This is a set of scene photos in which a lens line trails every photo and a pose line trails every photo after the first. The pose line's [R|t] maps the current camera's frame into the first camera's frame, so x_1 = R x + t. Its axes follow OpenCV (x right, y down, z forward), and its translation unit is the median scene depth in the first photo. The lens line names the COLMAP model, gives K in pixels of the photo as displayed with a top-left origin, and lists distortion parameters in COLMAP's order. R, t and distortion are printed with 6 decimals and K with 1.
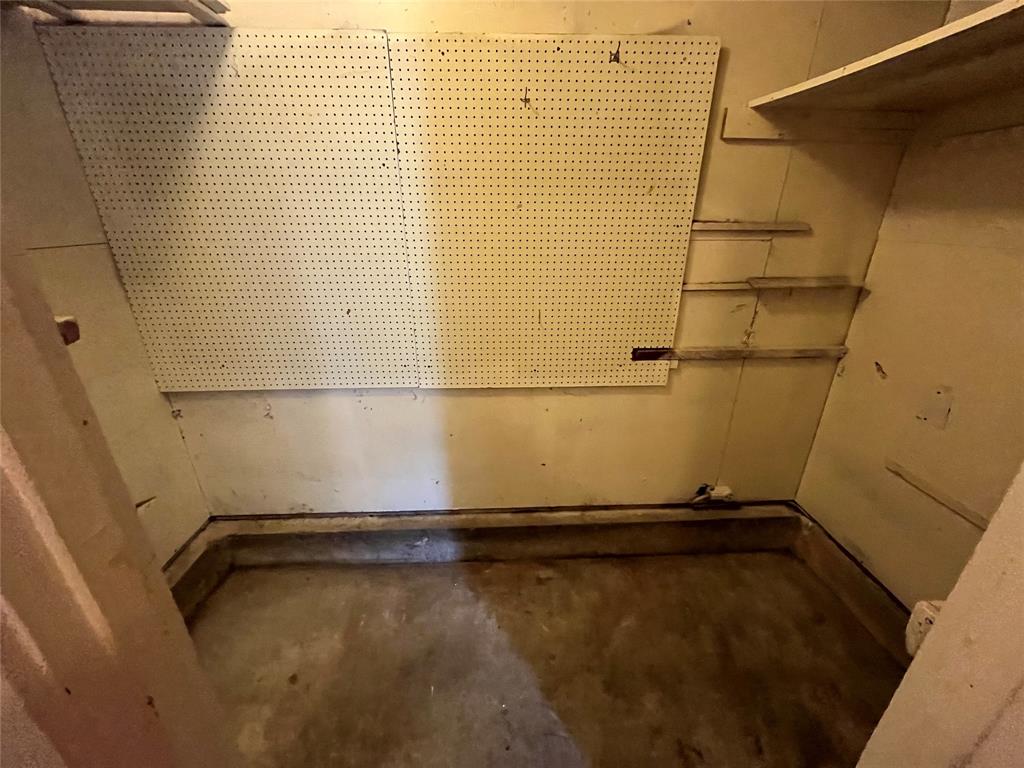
lens RADIAL K [[414.1, 0, 509.5], [0, 414.1, 386.2], [0, 0, 1]] dist [-0.002628, 0.000956]
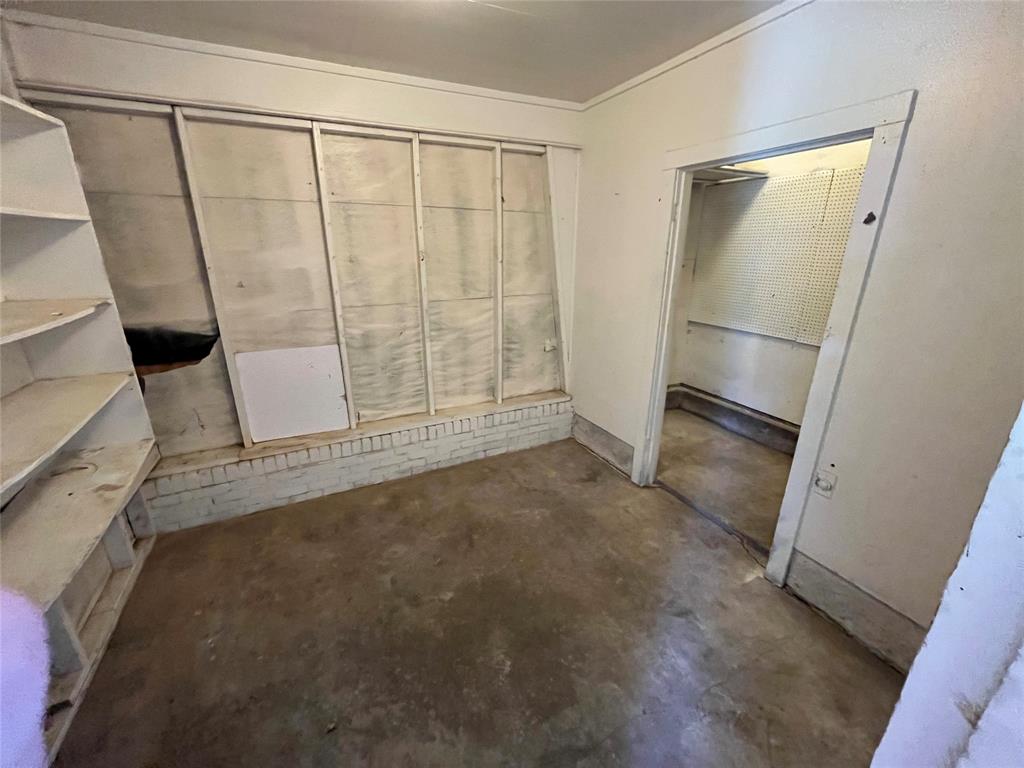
lens RADIAL K [[414.1, 0, 511.7], [0, 414.1, 382.0], [0, 0, 1]] dist [-0.002628, 0.000956]
pose [[0.383043, 0.288681, -0.877463, 0.874861], [-0.354462, 0.923128, 0.148970, 0.312366], [0.853015, 0.253965, 0.455924, -0.787205]]
